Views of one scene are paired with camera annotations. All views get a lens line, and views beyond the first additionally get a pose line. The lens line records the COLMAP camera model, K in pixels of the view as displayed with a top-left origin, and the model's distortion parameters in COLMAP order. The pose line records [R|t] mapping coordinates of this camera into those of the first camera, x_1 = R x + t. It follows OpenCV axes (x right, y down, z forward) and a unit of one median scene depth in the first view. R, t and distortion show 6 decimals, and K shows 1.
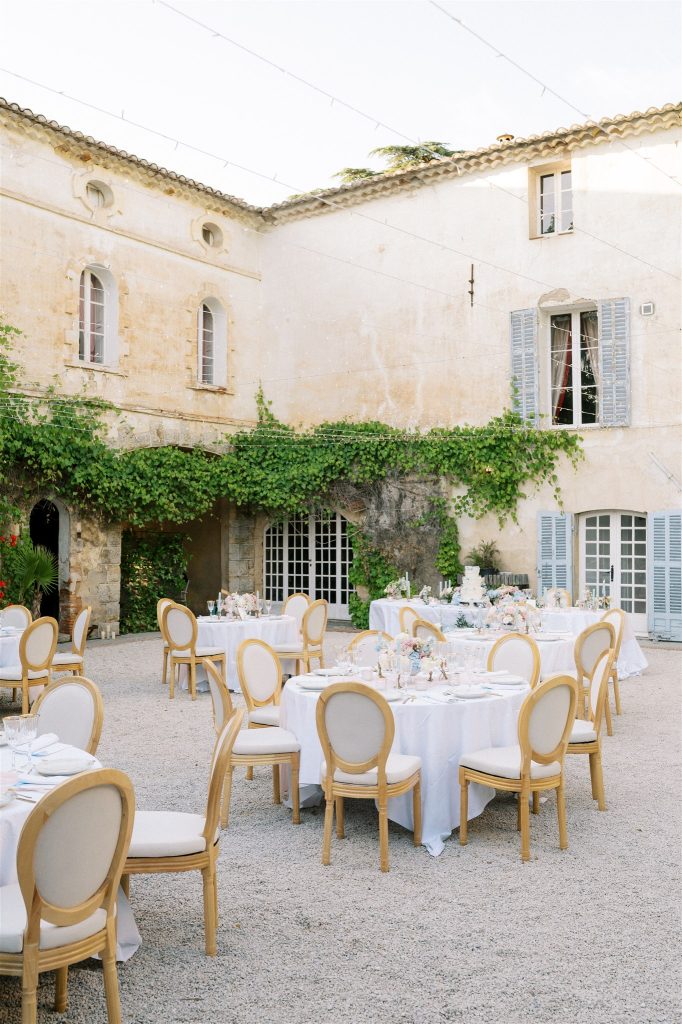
lens RADIAL K [[1046.9, 0, 341.0], [0, 1046.9, 512.0], [0, 0, 1]] dist [-0.001018, 0.004086]
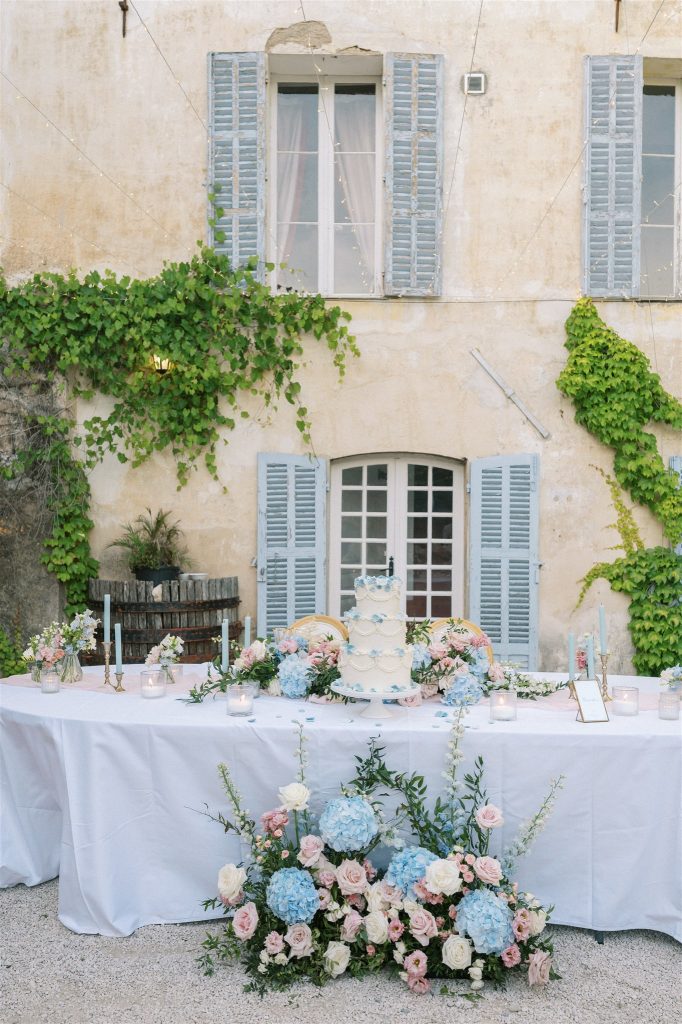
lens RADIAL K [[933.4, 0, 313.5], [0, 933.4, 510.4], [0, 0, 1]] dist [-0.000707, -0.000105]
pose [[0.854810, 0.009861, 0.518848, -0.025498], [-0.015654, 0.999854, 0.006787, 0.023760], [-0.518706, -0.013923, 0.854840, 0.597515]]
